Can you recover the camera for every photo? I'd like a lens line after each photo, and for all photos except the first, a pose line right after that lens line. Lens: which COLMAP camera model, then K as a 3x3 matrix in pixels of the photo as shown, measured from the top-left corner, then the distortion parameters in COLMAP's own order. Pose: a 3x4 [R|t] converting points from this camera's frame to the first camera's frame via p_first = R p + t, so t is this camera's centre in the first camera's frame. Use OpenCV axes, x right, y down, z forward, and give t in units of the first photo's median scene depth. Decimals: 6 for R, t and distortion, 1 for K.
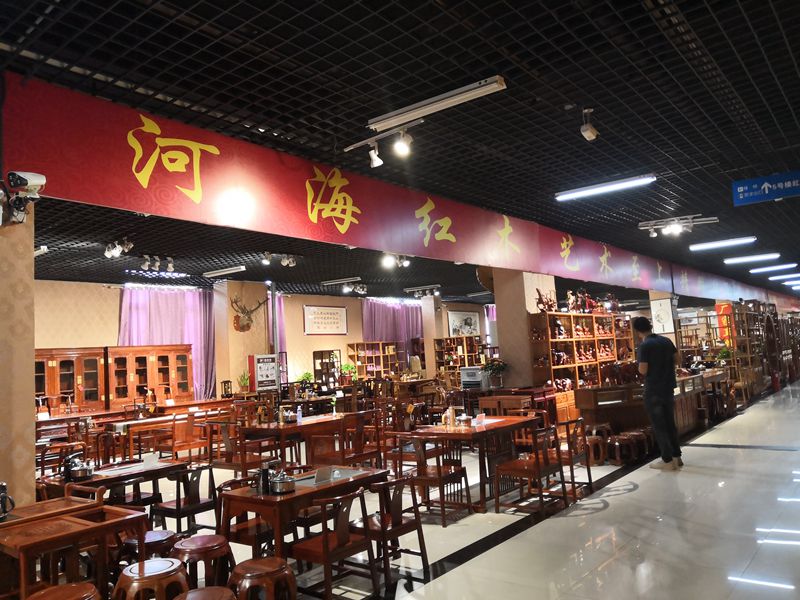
lens RADIAL K [[624.7, 0, 400.0], [0, 624.7, 300.0], [0, 0, 1]] dist [0.003363, 0.003279]
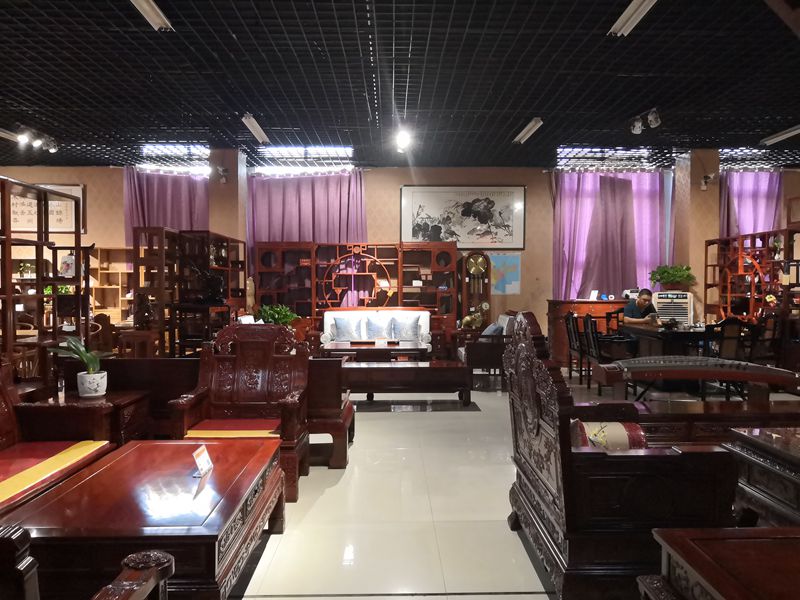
lens RADIAL K [[624.7, 0, 400.0], [0, 624.7, 300.0], [0, 0, 1]] dist [0.003363, 0.003279]
pose [[0.625120, 0.087147, -0.775649, 0.058203], [0.026127, 0.990854, 0.132383, 0.004980], [0.780092, -0.103020, 0.617125, 0.088971]]
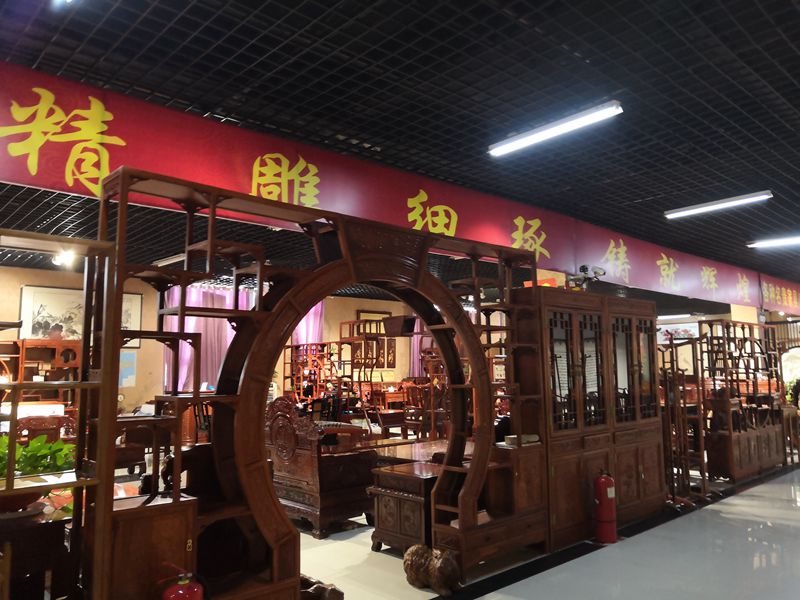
lens RADIAL K [[624.7, 0, 400.0], [0, 624.7, 300.0], [0, 0, 1]] dist [0.003363, 0.003279]
pose [[0.986655, 0.039947, -0.157850, 0.058335], [-0.043370, 0.998892, -0.018296, 0.003030], [0.156945, 0.024898, 0.987294, 0.070660]]
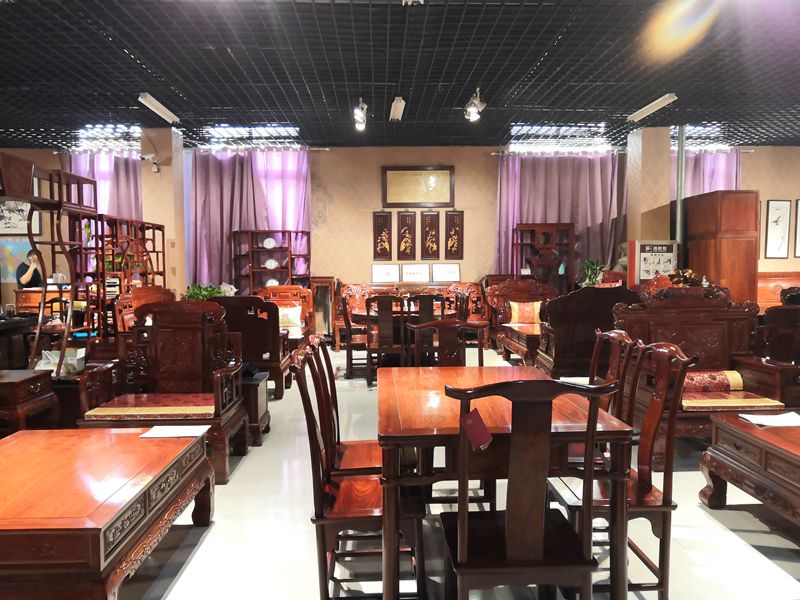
lens RADIAL K [[624.7, 0, 400.0], [0, 624.7, 300.0], [0, 0, 1]] dist [0.003363, 0.003279]
pose [[0.647528, 0.104447, -0.754850, 0.083899], [0.033201, 0.985755, 0.164877, 0.005972], [0.761318, -0.131824, 0.634836, 0.124138]]
